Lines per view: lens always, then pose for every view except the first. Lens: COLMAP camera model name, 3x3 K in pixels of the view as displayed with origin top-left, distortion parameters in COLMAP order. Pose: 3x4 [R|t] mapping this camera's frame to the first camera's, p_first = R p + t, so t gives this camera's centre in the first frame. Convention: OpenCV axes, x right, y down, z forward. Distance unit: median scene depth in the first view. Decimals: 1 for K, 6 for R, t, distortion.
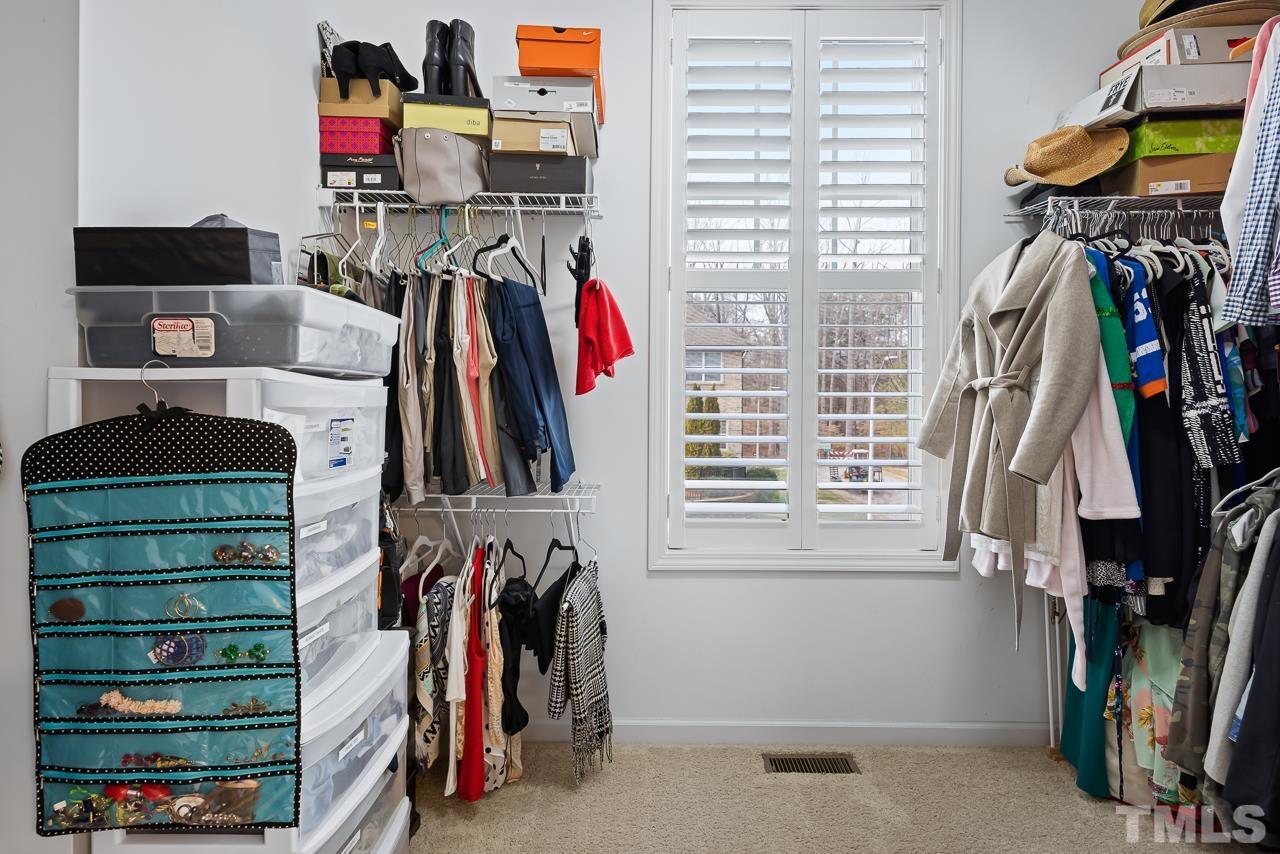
lens RADIAL K [[772.4, 0, 643.4], [0, 772.4, 423.7], [0, 0, 1]] dist [-0.002416, -0.000161]
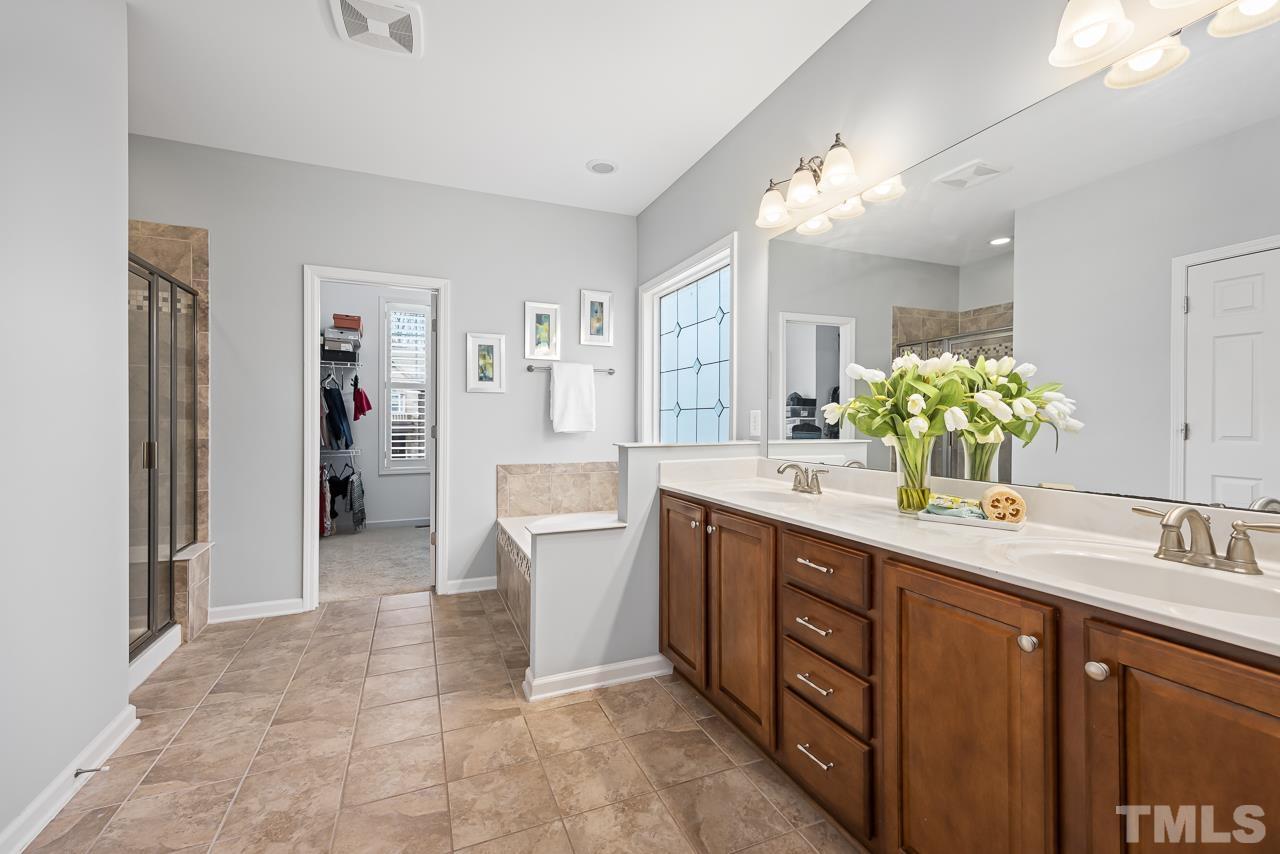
lens RADIAL K [[528.1, 0, 639.5], [0, 528.1, 425.1], [0, 0, 1]] dist [0.000956, 0.000032]
pose [[0.915026, -0.004812, 0.403365, 0.129905], [0.006499, 0.999975, -0.002815, -0.004240], [-0.403342, 0.005198, 0.915035, -1.672149]]
